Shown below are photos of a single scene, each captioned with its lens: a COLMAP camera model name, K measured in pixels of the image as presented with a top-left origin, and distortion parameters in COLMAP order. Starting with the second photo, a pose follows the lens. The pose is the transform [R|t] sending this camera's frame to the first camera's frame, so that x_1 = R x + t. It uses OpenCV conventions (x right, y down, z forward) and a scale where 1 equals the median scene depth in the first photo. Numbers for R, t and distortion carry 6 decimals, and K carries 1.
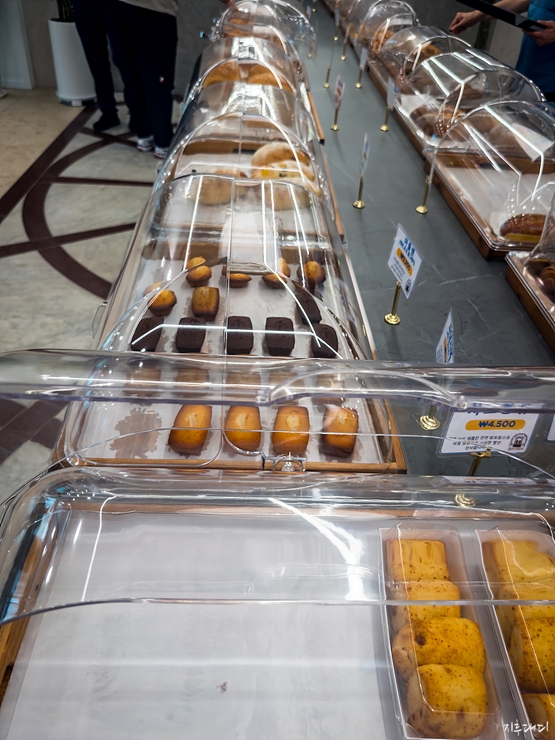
lens RADIAL K [[604.6, 0, 312.5], [0, 604.6, 368.7], [0, 0, 1]] dist [-0.092800, 0.093535]
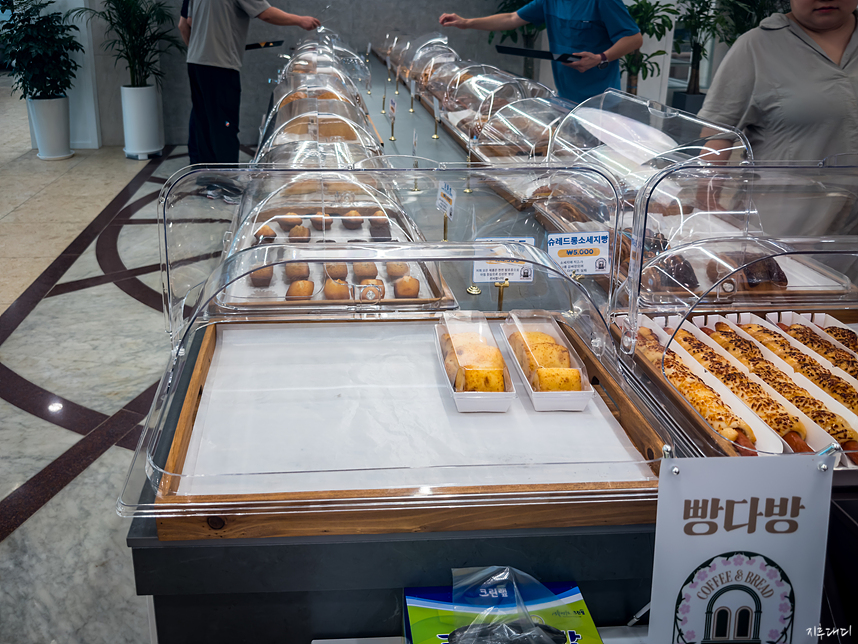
lens RADIAL K [[701.0, 0, 428.6], [0, 701.0, 178.9], [0, 0, 1]] dist [-0.092800, 0.093535]
pose [[0.993220, -0.089582, 0.074091, 0.000045], [0.110838, 0.921947, -0.371118, 0.134003], [-0.035062, 0.376814, 0.925625, -0.172448]]
